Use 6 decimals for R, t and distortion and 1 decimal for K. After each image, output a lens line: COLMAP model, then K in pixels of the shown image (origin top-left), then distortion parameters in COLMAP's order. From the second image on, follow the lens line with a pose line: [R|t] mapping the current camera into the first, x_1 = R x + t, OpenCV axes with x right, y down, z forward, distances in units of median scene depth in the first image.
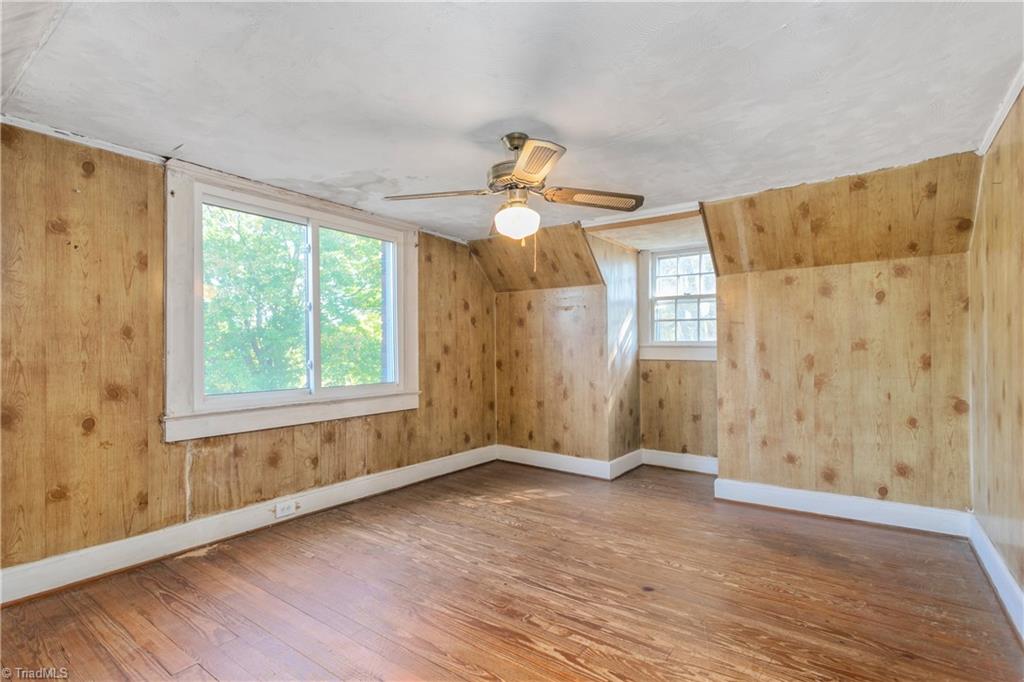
lens RADIAL K [[491.2, 0, 512.6], [0, 491.2, 349.7], [0, 0, 1]] dist [-0.003544, 0.004186]
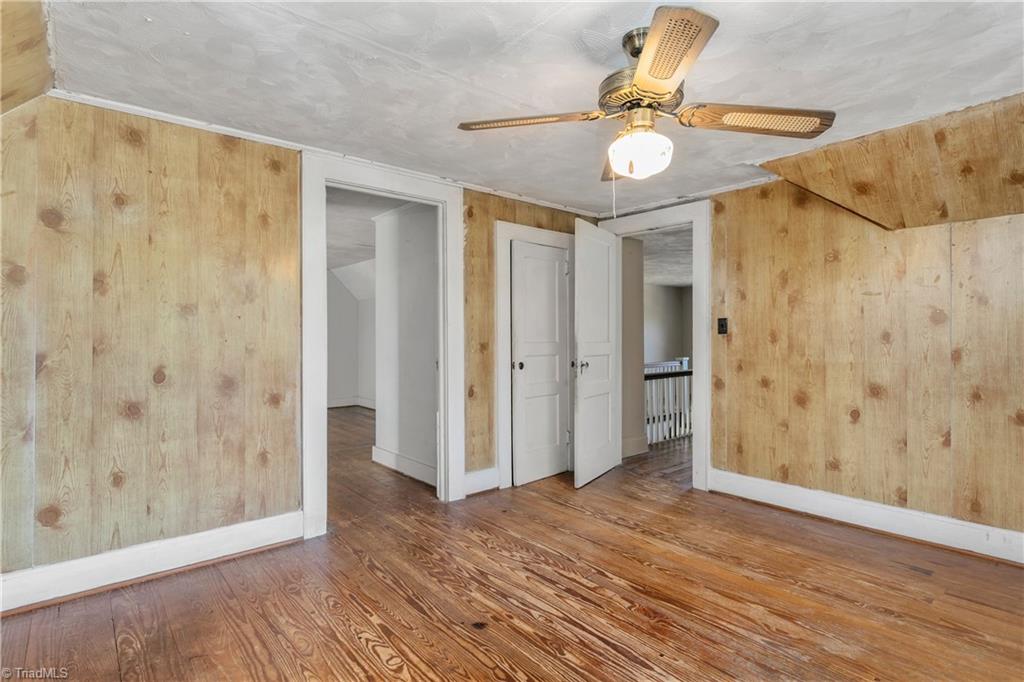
lens RADIAL K [[491.2, 0, 512.0], [0, 491.2, 341.3], [0, 0, 1]] dist [-0.003544, 0.004186]
pose [[-0.970945, 0.003672, 0.239275, 0.029970], [0.001387, 0.999952, -0.009721, 0.024457], [-0.239300, -0.009106, -0.970903, 2.068399]]
